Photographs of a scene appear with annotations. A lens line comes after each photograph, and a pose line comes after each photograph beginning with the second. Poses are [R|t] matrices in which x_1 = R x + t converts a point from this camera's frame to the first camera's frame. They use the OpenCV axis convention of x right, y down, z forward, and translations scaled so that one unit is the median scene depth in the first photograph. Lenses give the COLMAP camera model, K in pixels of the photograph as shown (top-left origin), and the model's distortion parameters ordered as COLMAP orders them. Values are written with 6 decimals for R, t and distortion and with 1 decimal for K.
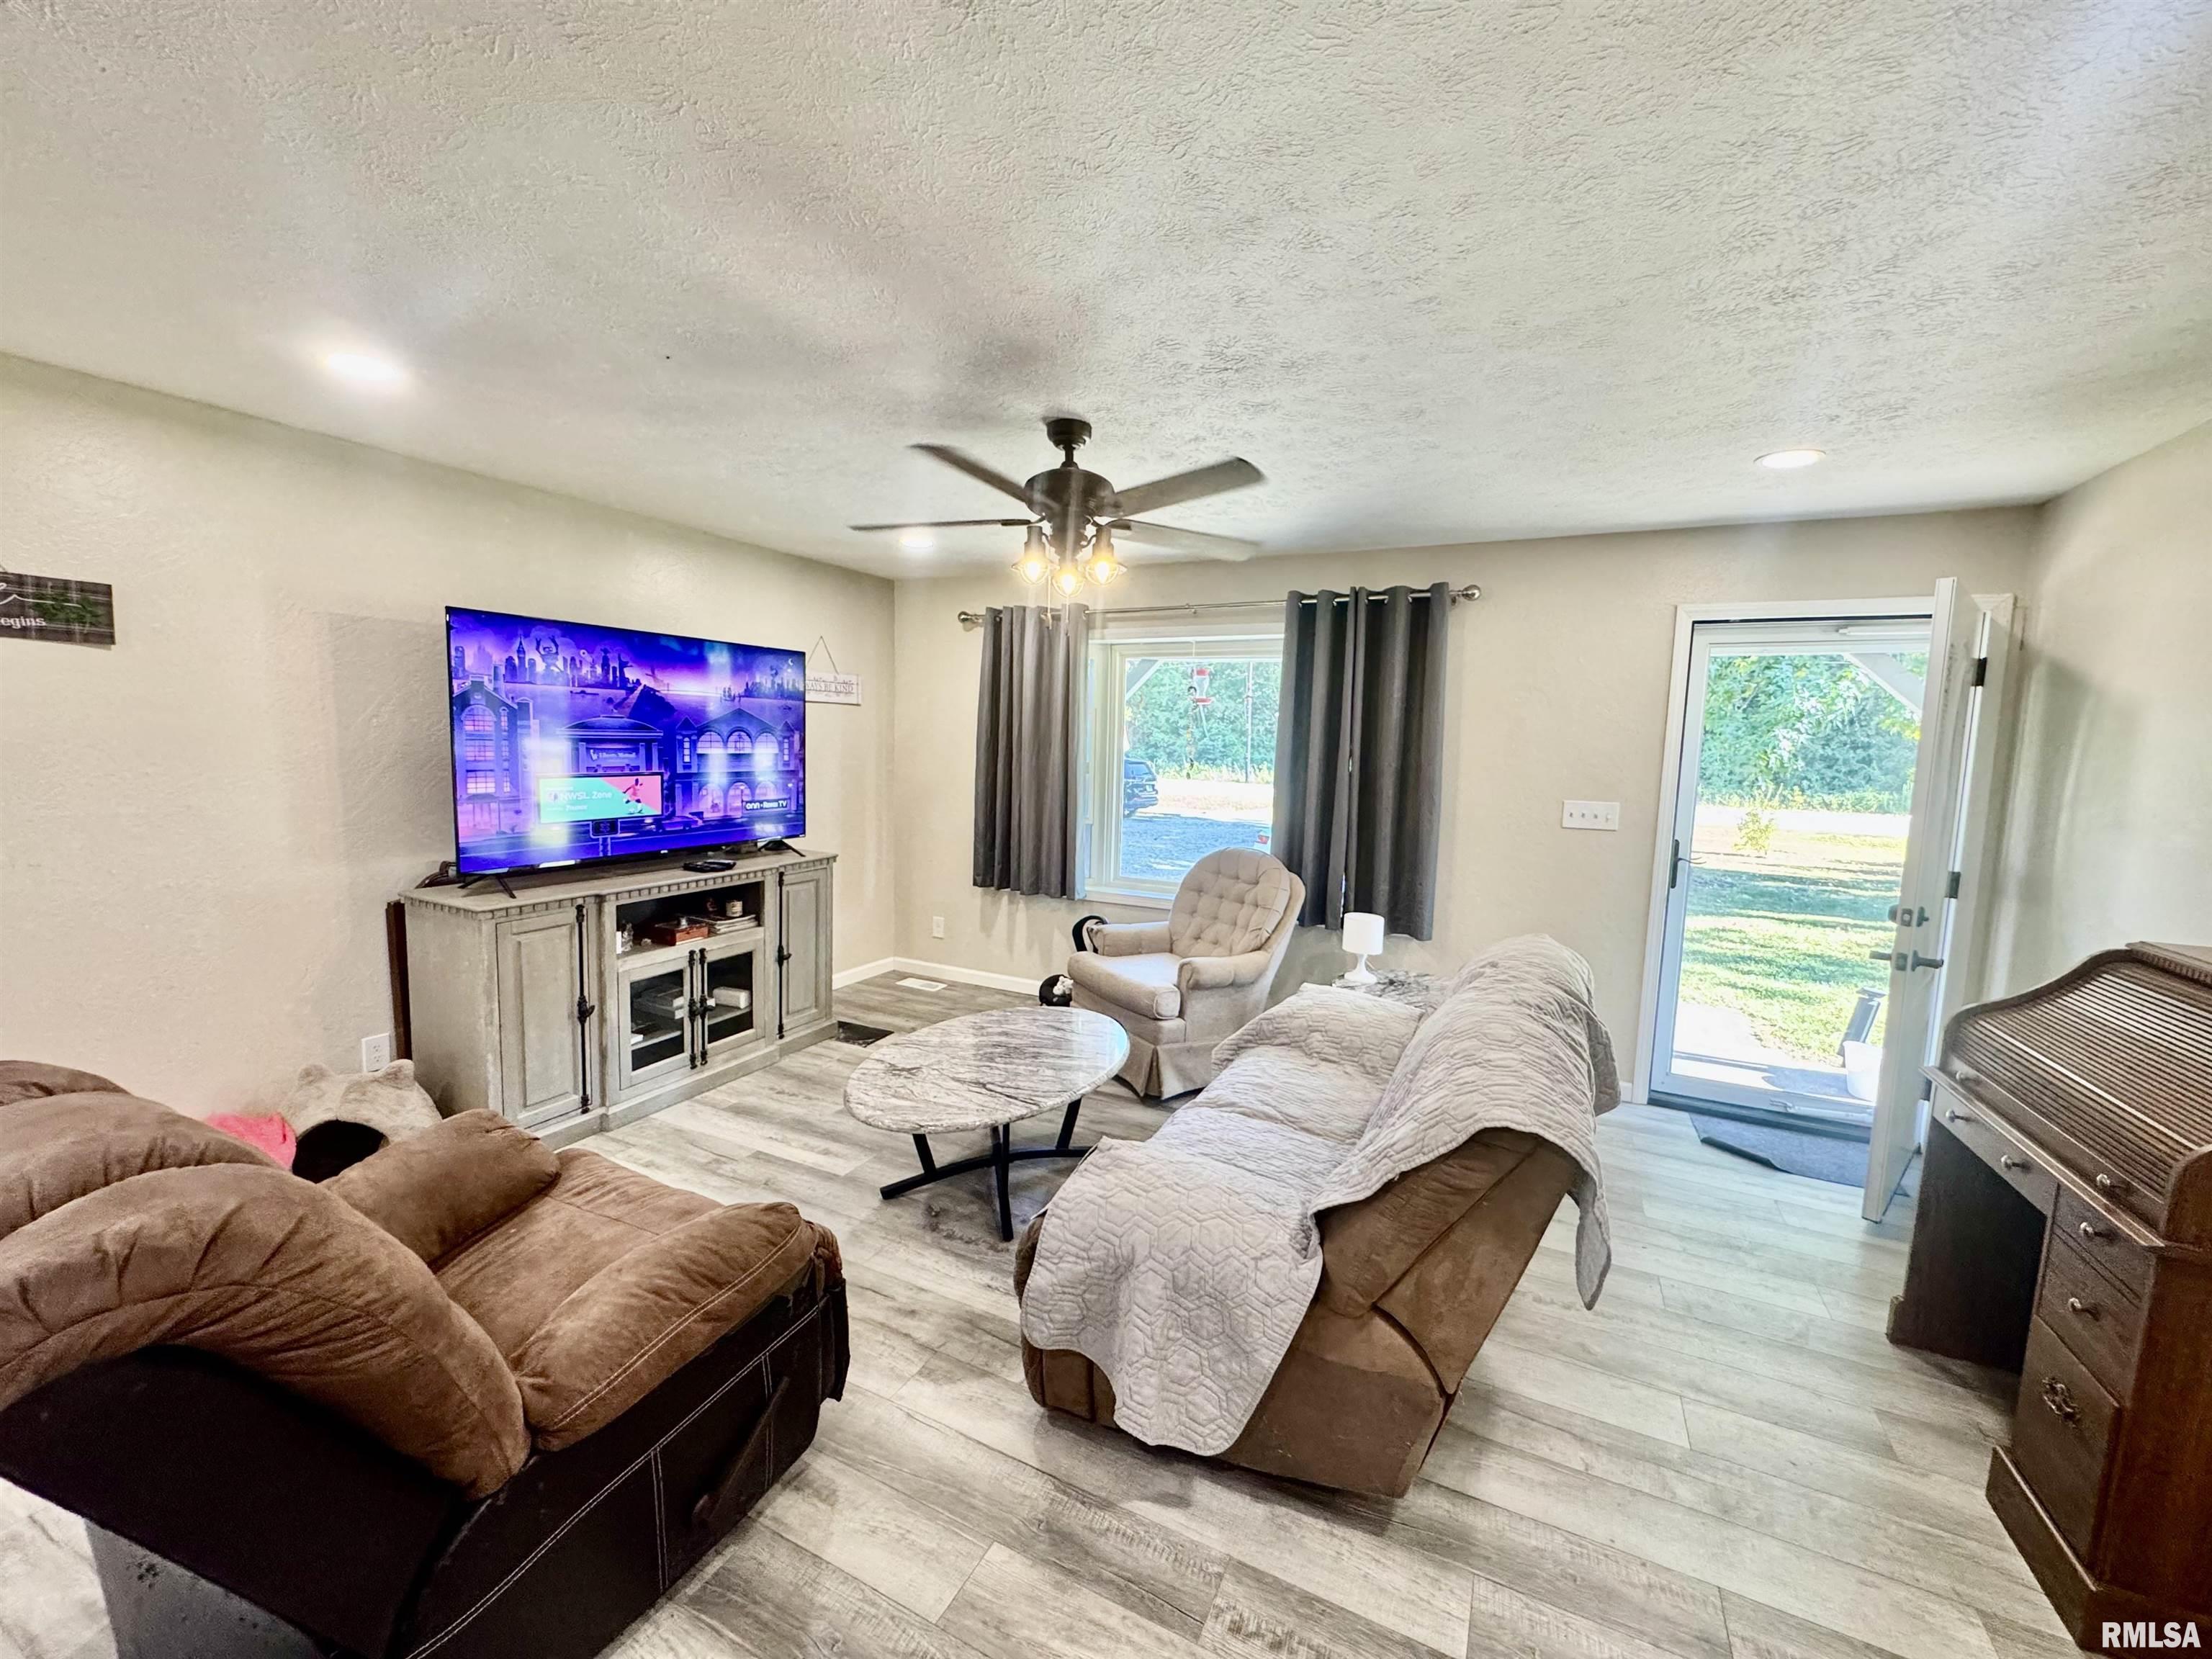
lens RADIAL K [[884.5, 0, 1102.8], [0, 884.5, 829.5], [0, 0, 1]] dist [-0.003727, 0.000681]
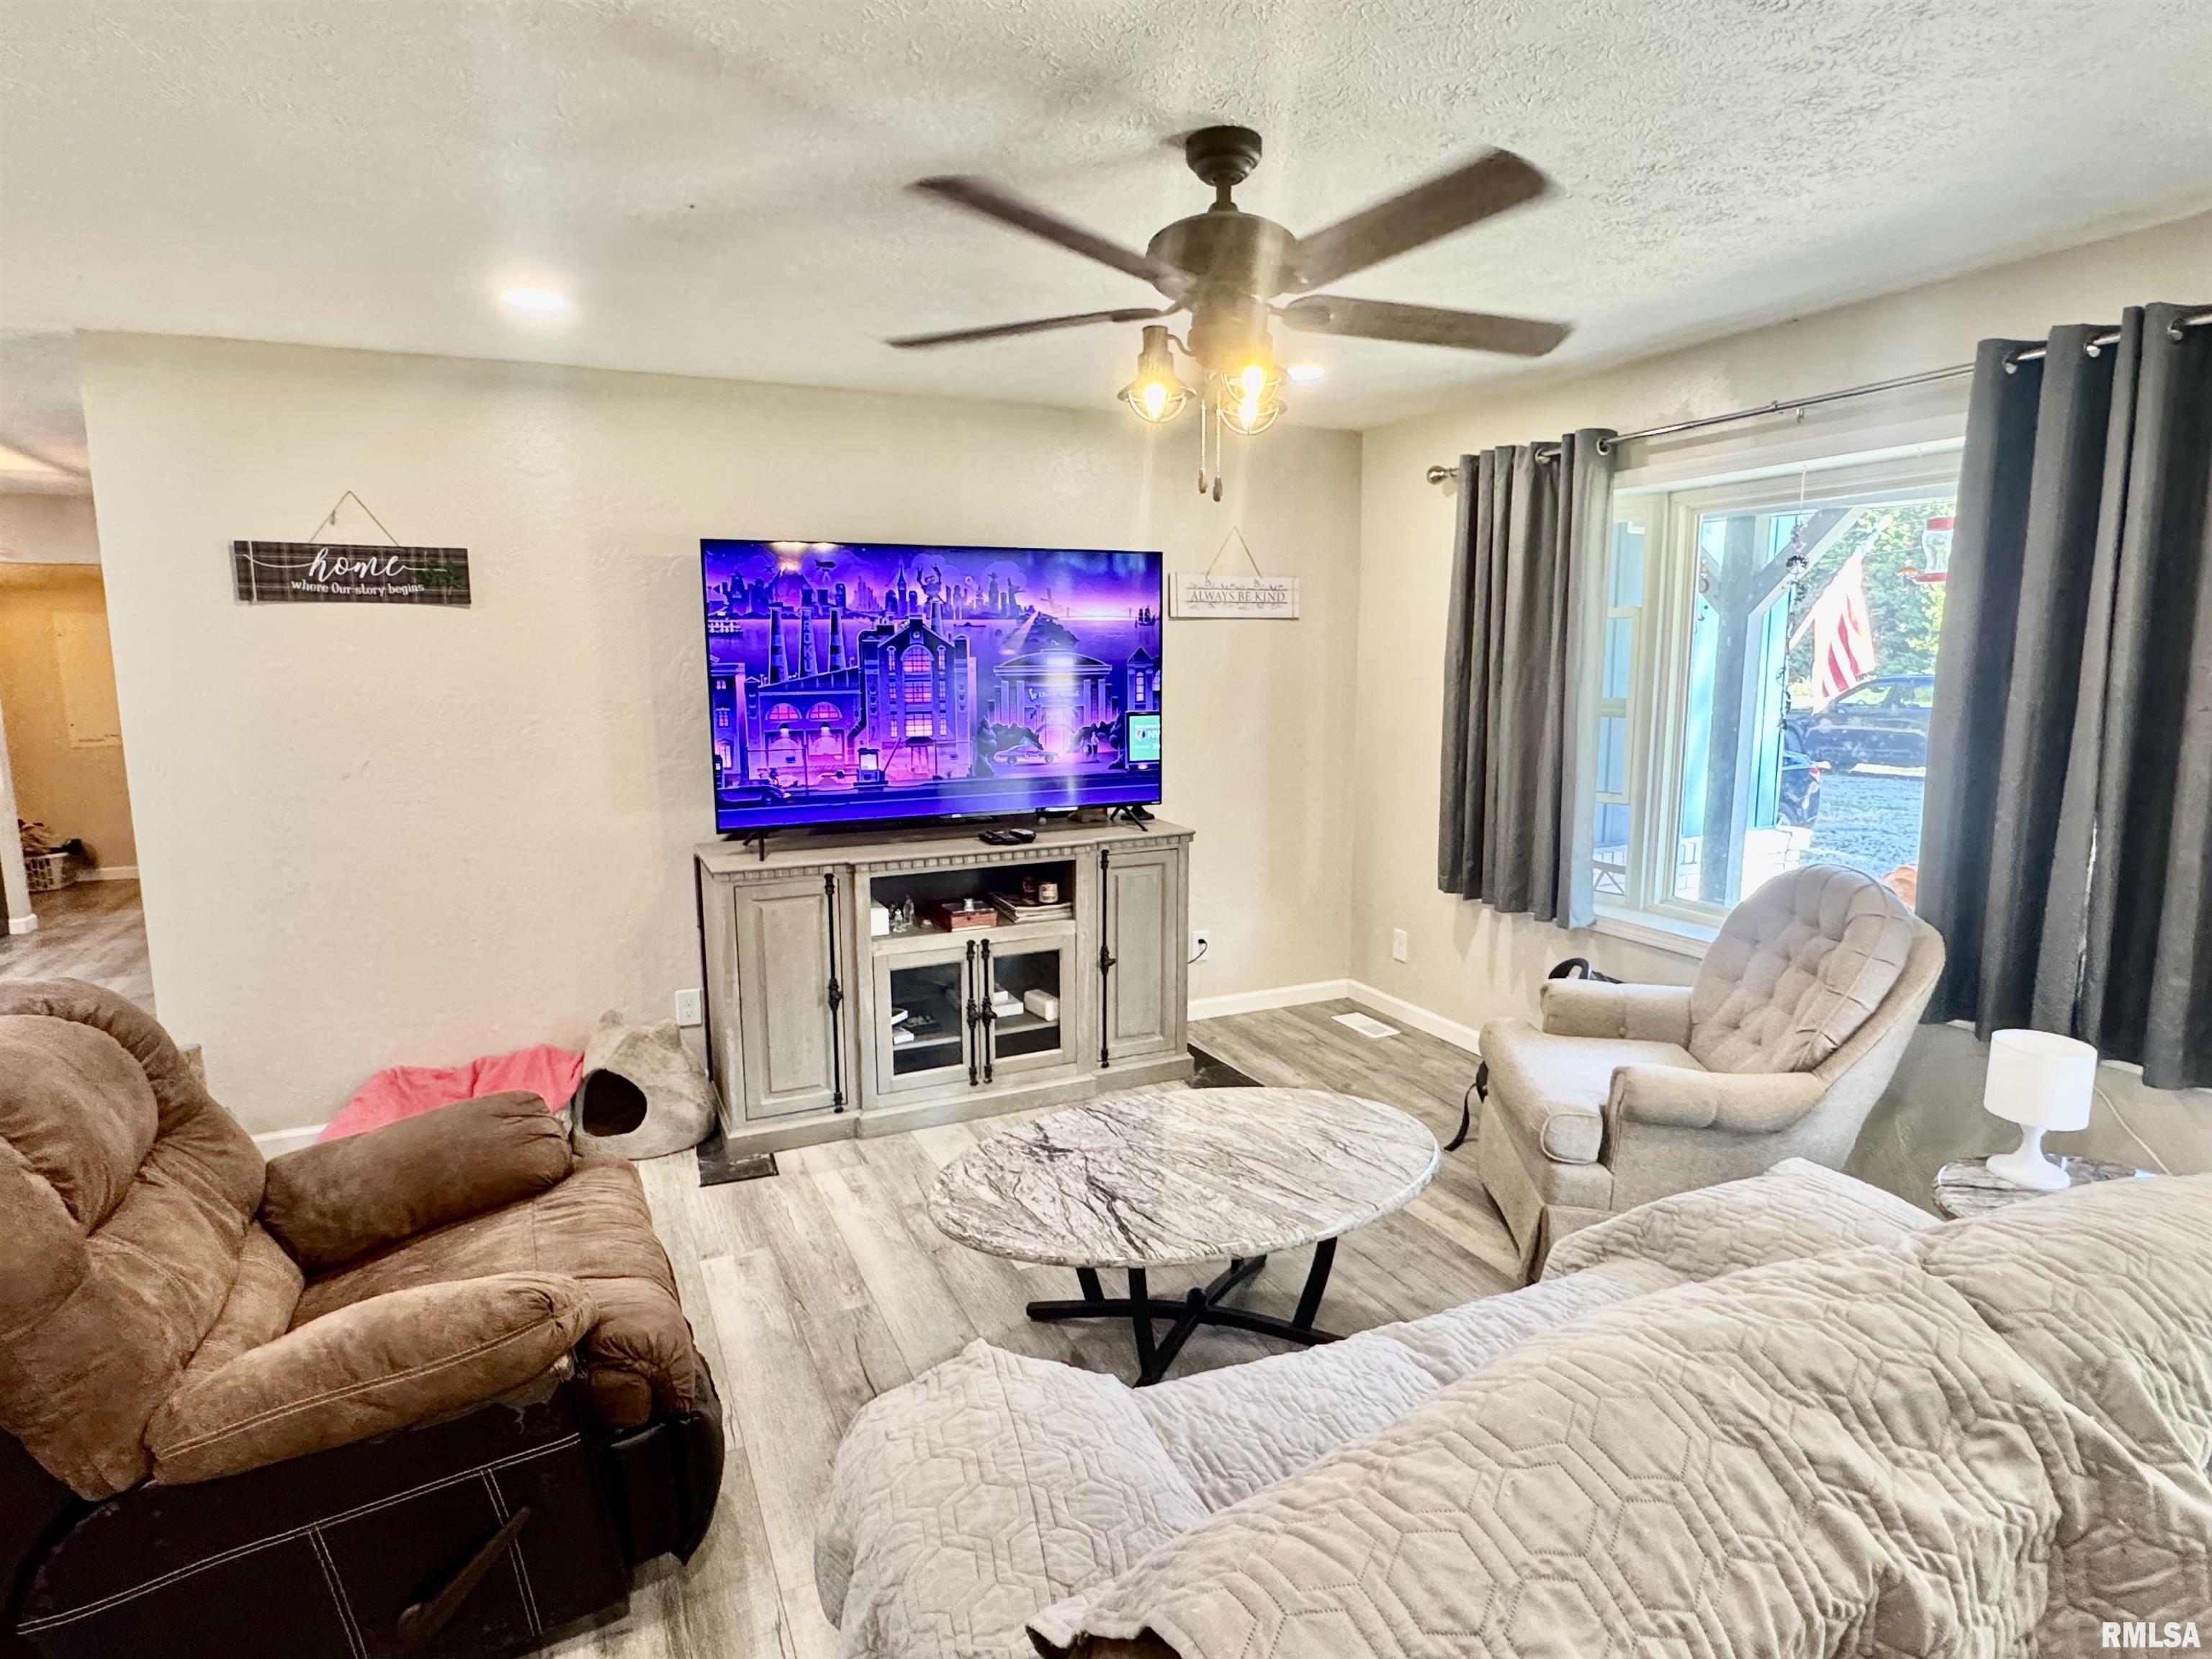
lens RADIAL K [[1169.2, 0, 1108.1], [0, 1169.2, 825.0], [0, 0, 1]] dist [-0.003961, -0.000948]
pose [[0.785387, 0.056663, -0.616406, 0.281579], [-0.037844, 0.998334, 0.043553, -0.019275], [0.617847, -0.010878, 0.786223, 0.235445]]
